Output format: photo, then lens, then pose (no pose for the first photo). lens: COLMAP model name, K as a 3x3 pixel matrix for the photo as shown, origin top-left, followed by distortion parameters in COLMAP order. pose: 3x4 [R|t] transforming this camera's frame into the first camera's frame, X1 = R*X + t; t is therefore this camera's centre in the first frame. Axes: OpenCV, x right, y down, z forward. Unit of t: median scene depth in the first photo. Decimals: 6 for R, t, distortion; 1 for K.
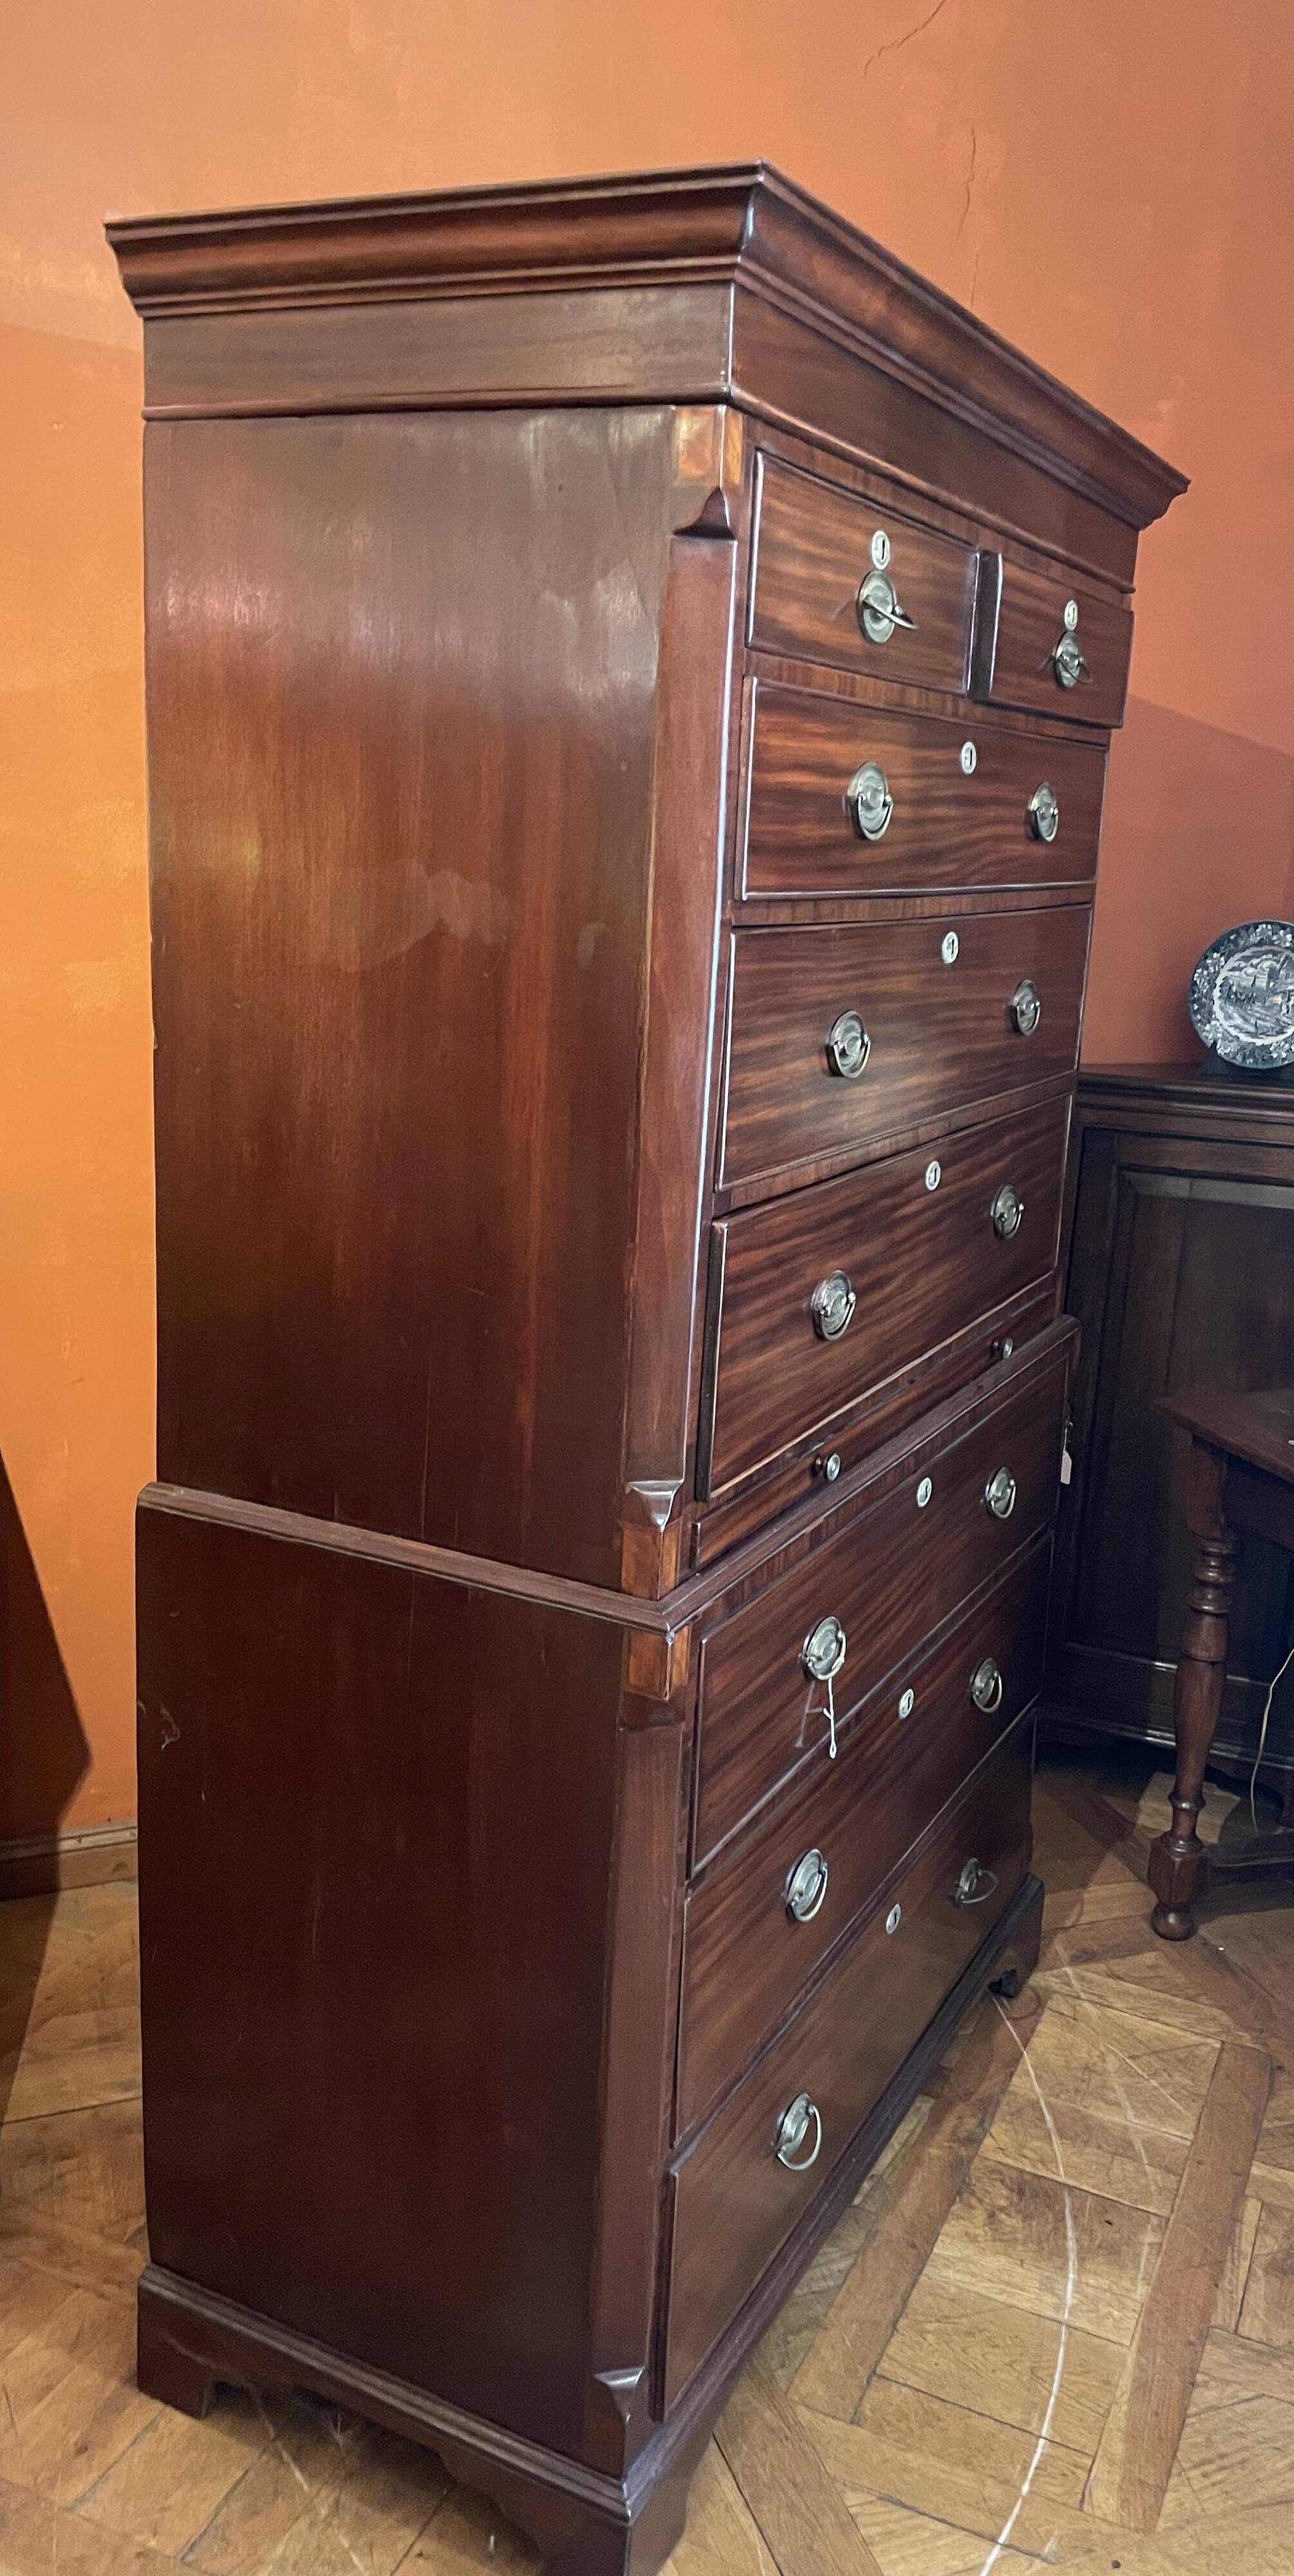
lens RADIAL K [[1981.2, 0, 647.0], [0, 1981.2, 1288.0], [0, 0, 1]] dist [0.072772, -0.097060]
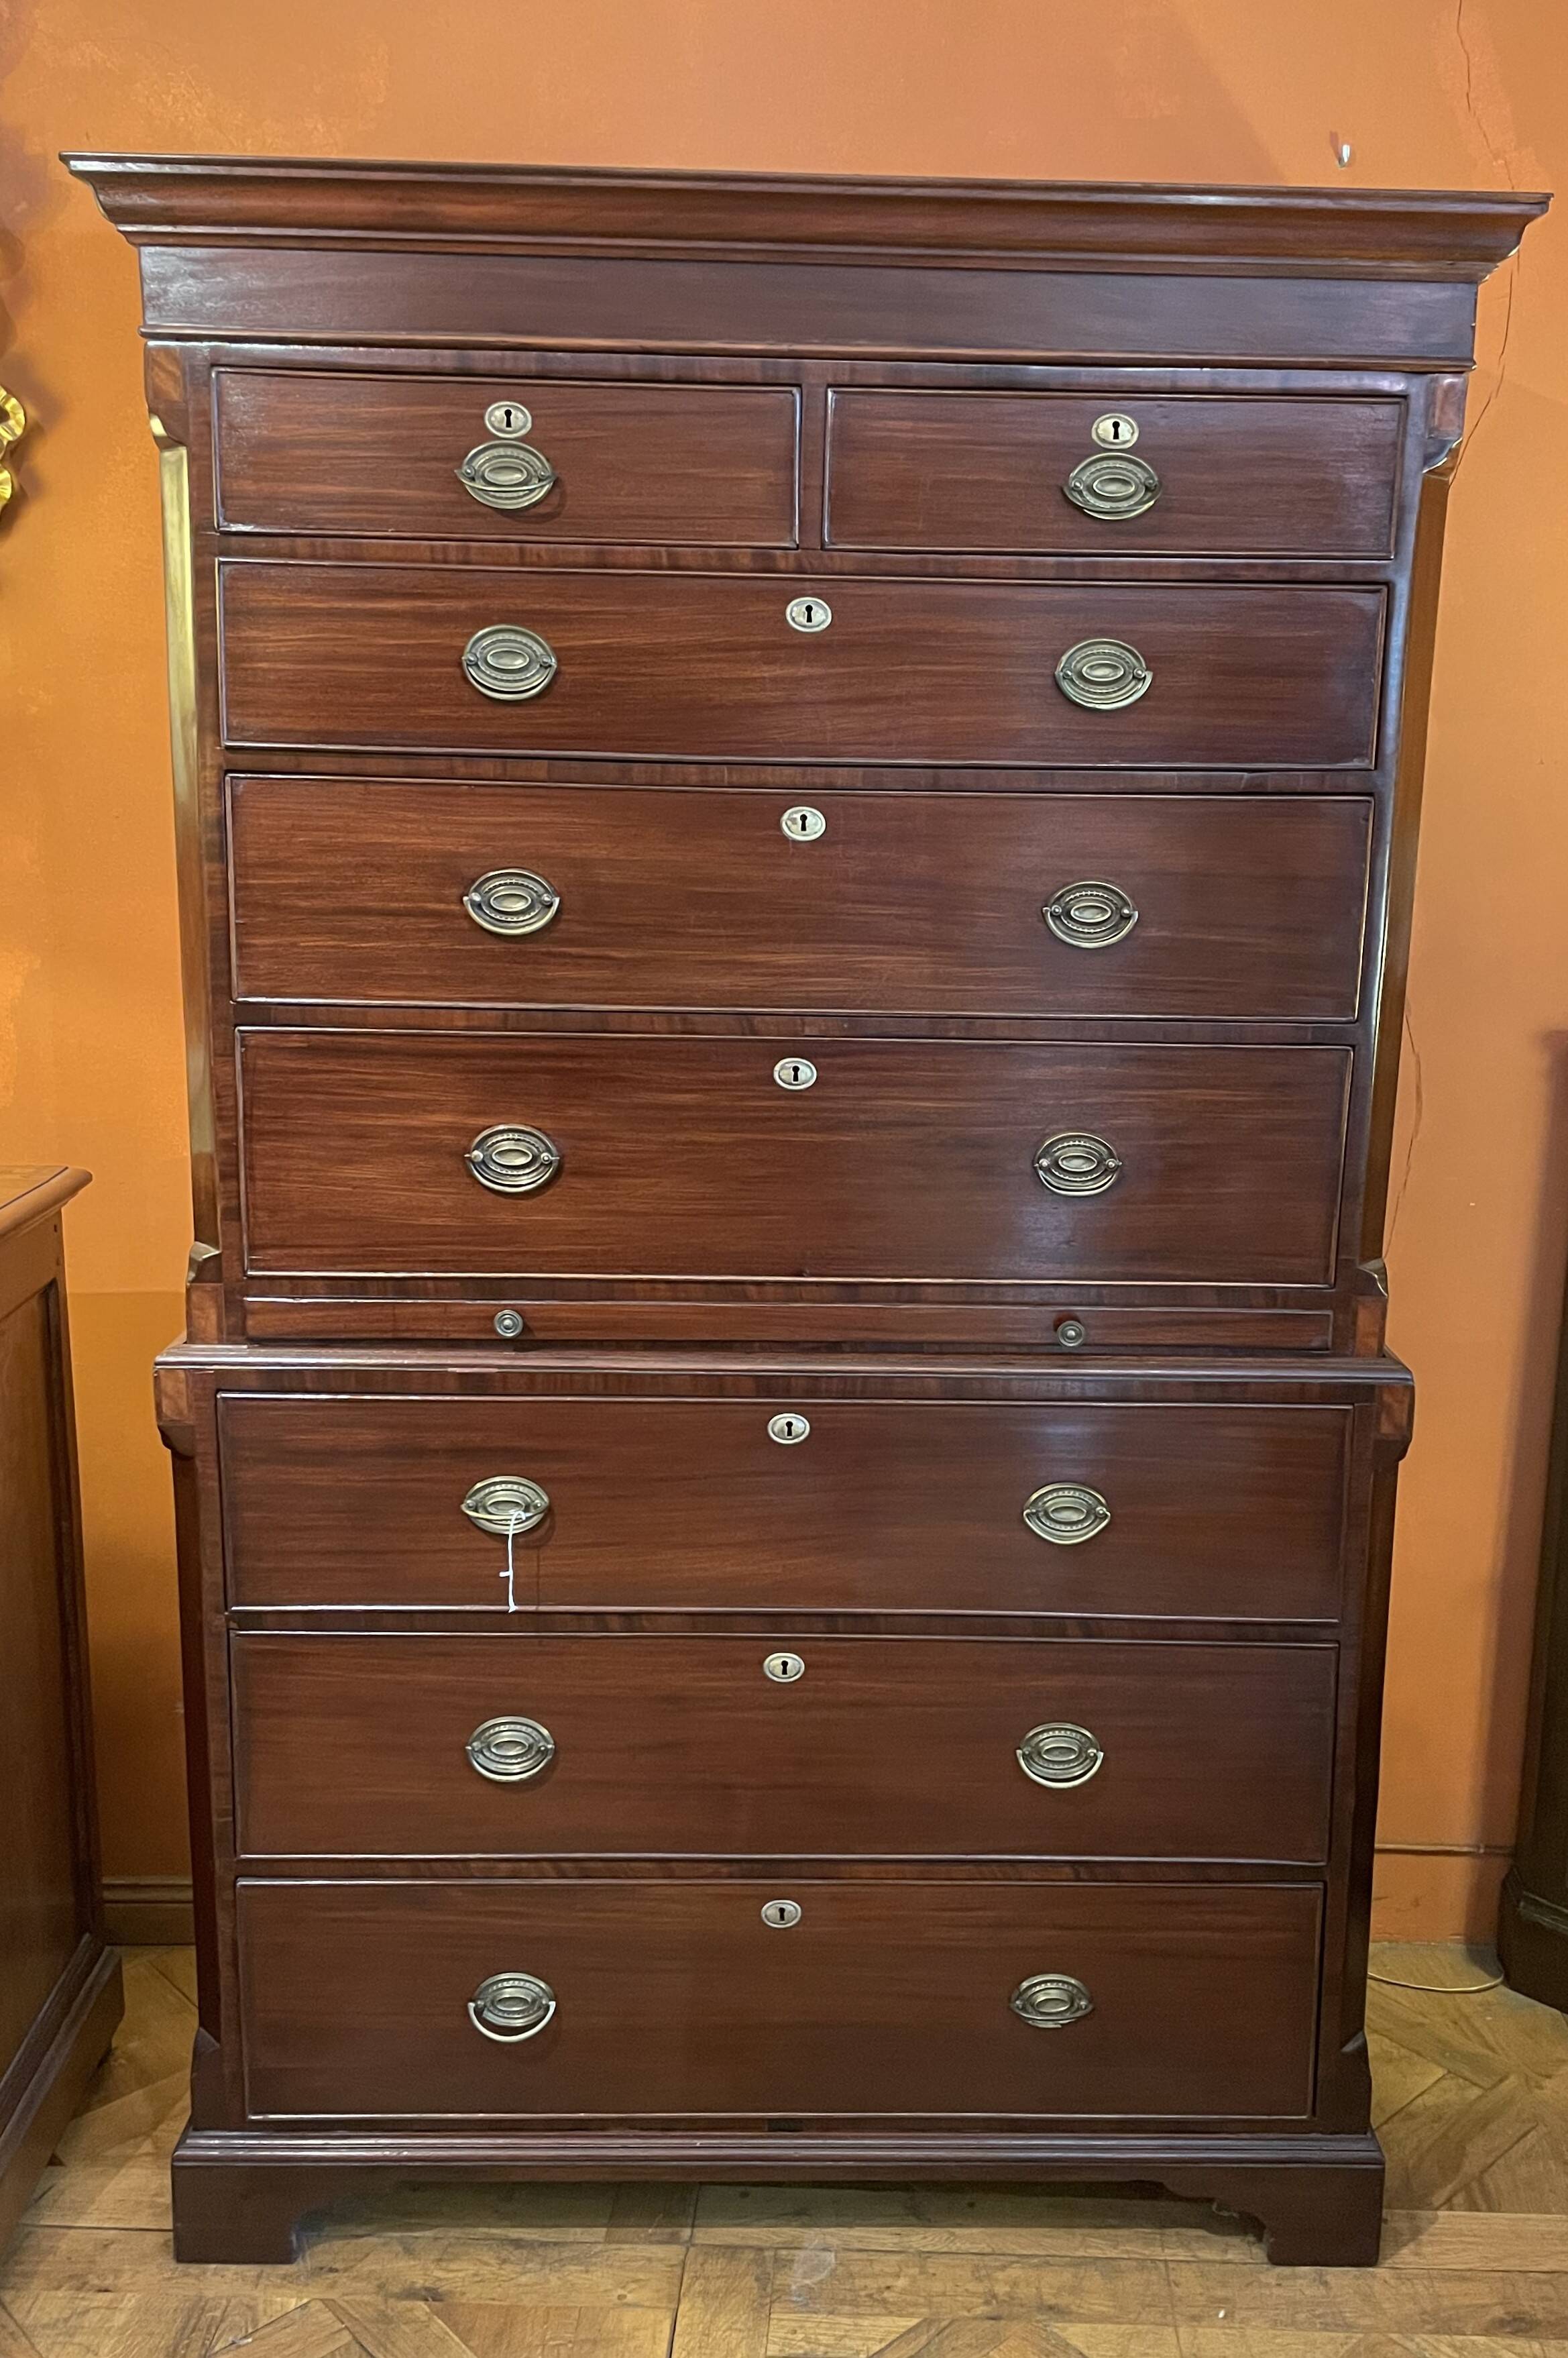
lens RADIAL K [[2061.1, 0, 877.6], [0, 2061.1, 1163.9], [0, 0, 1]] dist [0.108676, -0.149198]
pose [[0.480768, 0.136582, -0.866145, 1.052526], [-0.200513, 0.978745, 0.043039, -0.068706], [0.853614, 0.152982, 0.497936, 0.605050]]
